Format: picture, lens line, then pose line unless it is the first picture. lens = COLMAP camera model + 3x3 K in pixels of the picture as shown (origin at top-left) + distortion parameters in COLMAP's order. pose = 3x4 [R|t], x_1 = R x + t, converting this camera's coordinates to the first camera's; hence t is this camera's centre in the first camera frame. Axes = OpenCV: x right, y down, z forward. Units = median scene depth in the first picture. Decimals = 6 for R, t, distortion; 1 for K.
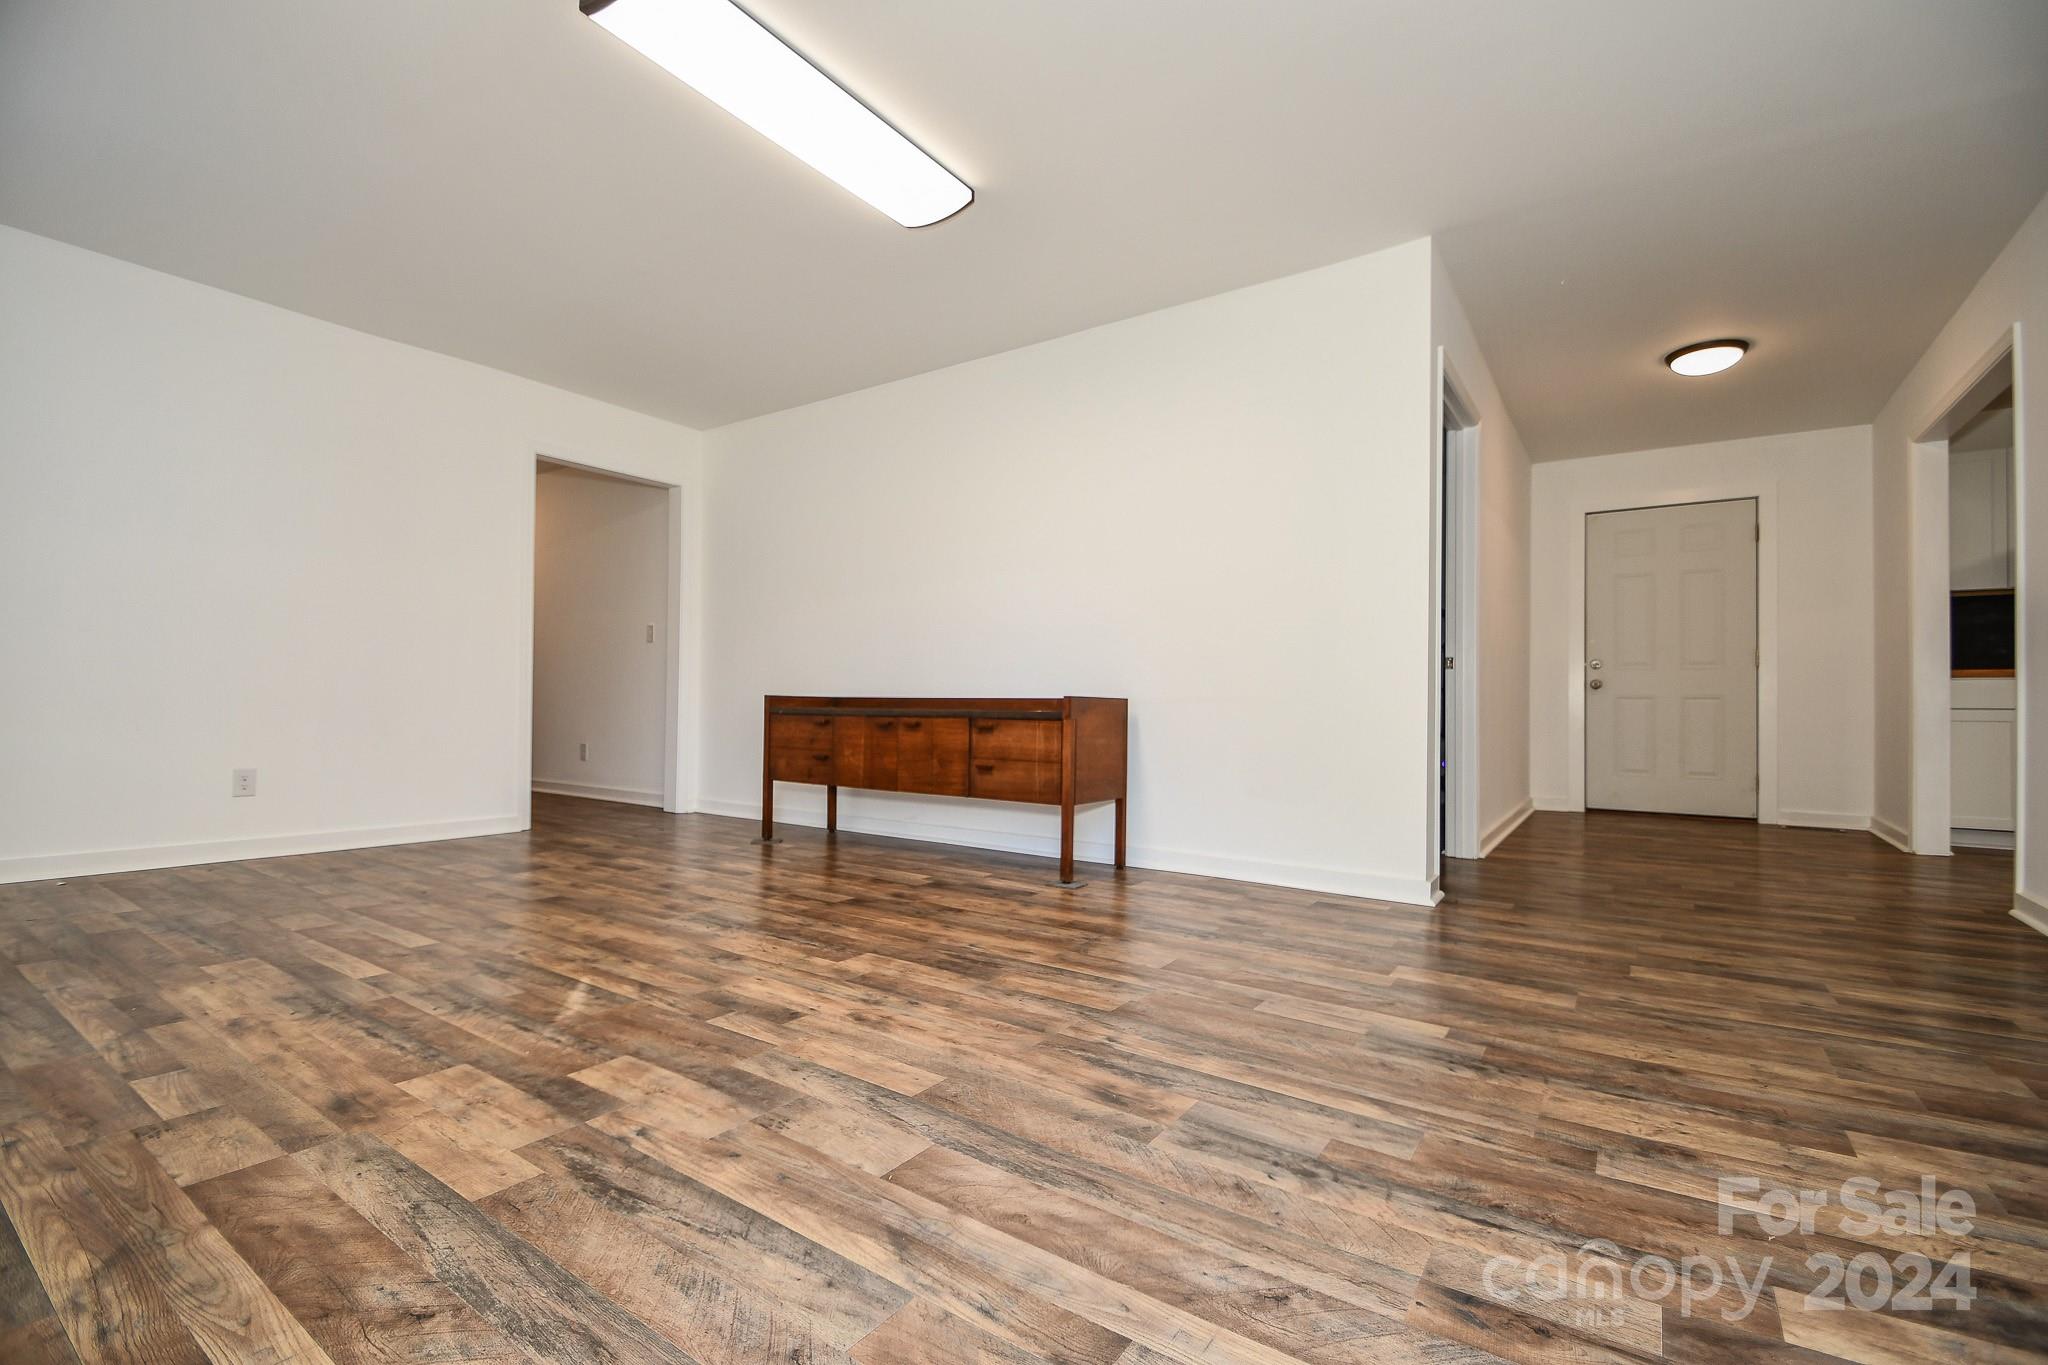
lens RADIAL K [[906.7, 0, 1021.7], [0, 906.7, 696.5], [0, 0, 1]] dist [0.005300, -0.002635]
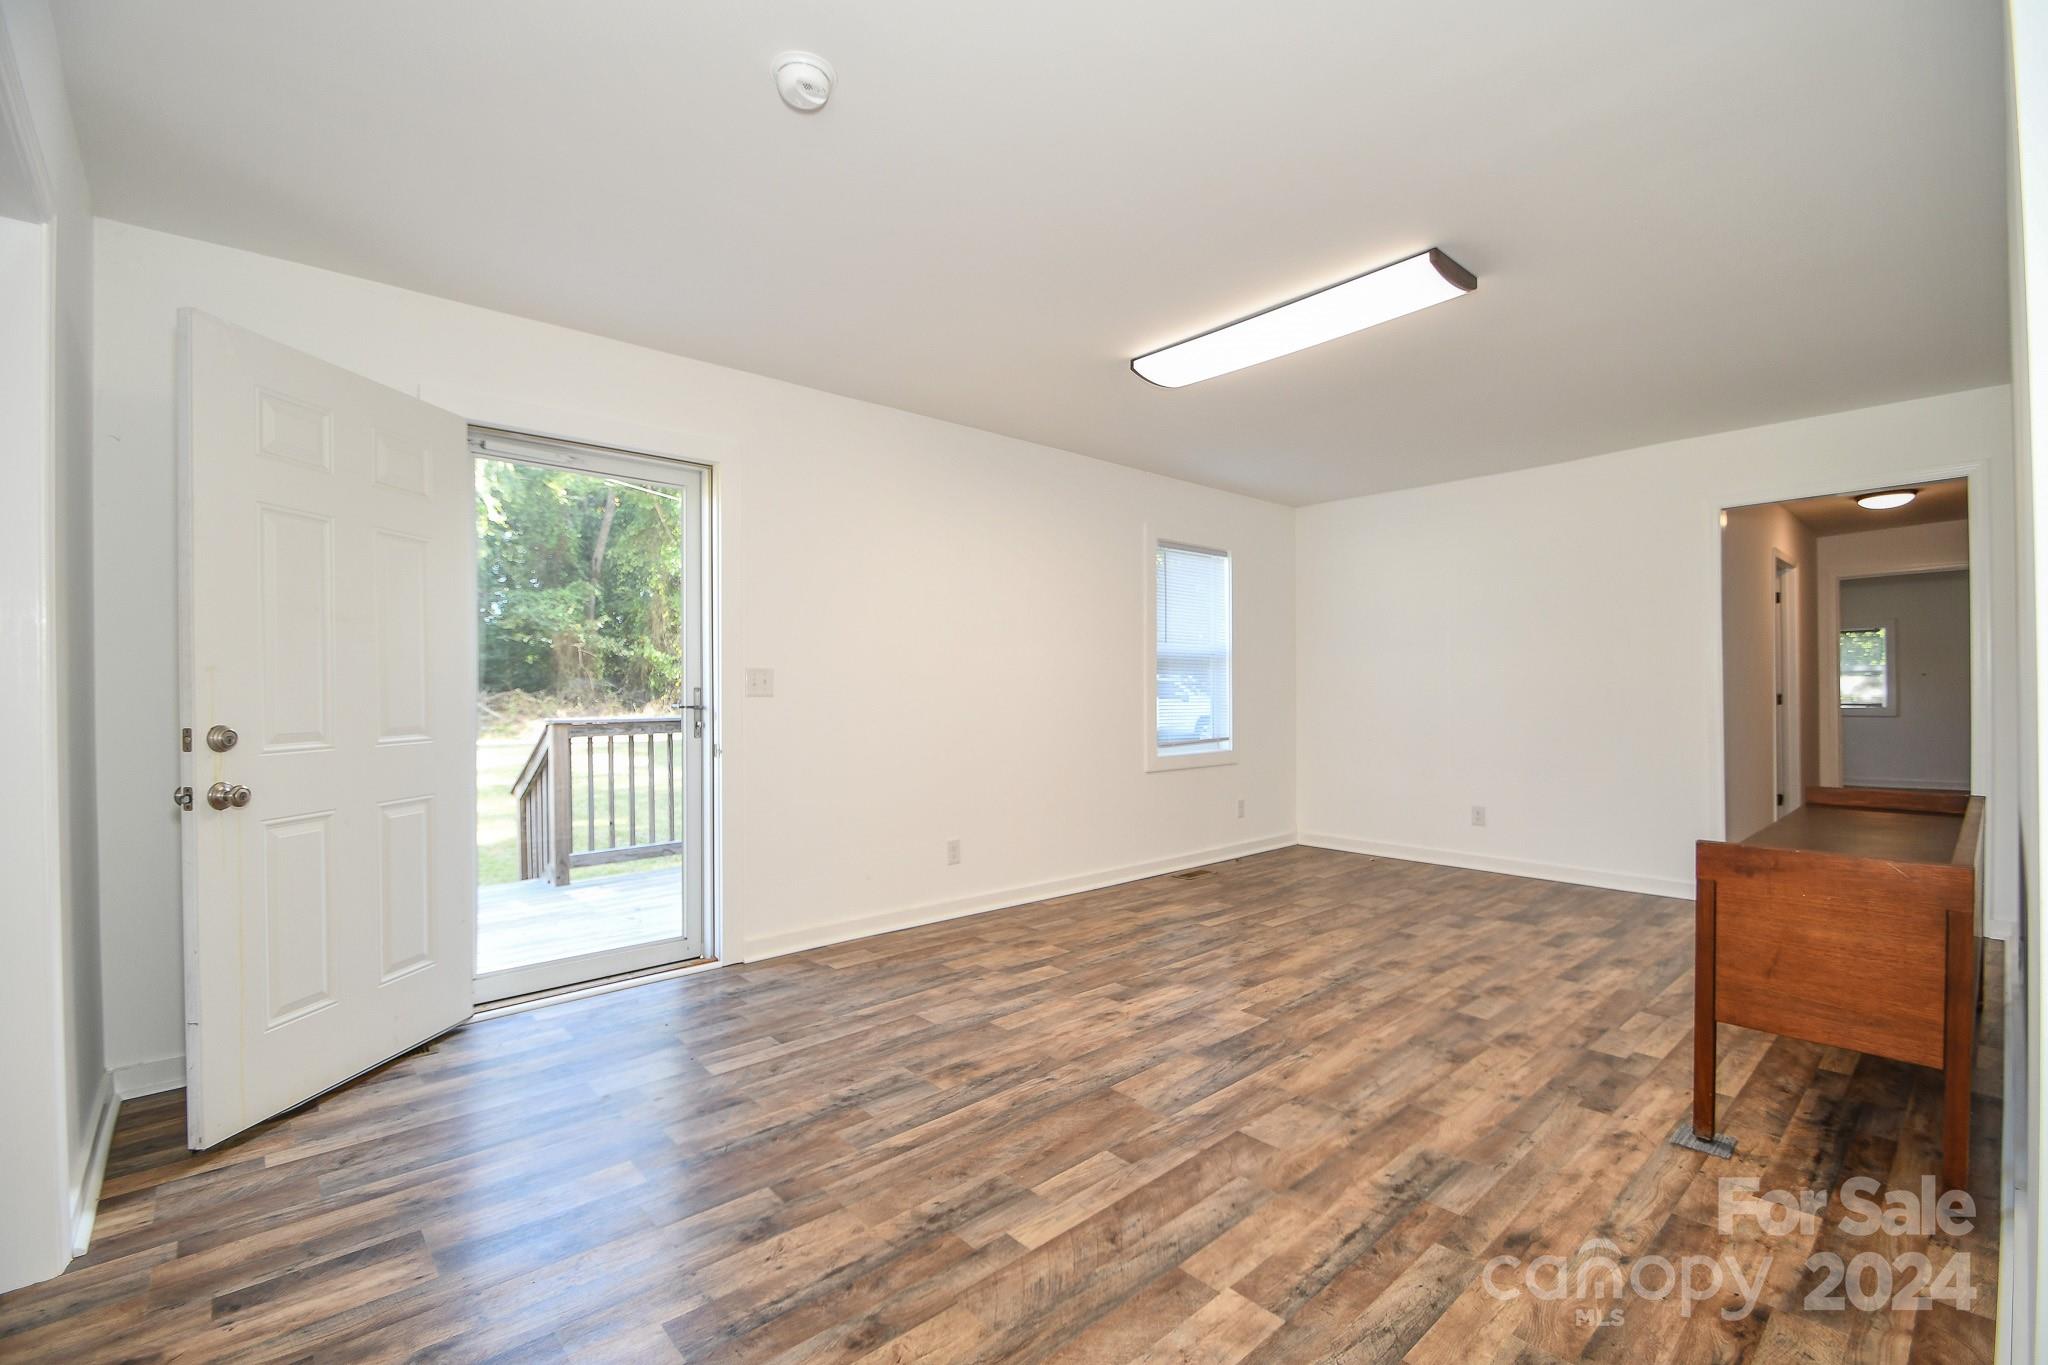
lens RADIAL K [[906.7, 0, 1022.9], [0, 906.7, 692.0], [0, 0, 1]] dist [0.005300, -0.002635]
pose [[-0.247745, -0.006867, -0.968801, 1.523311], [0.016922, 0.999792, -0.011414, -0.205806], [0.968677, -0.019222, -0.247577, 1.376443]]
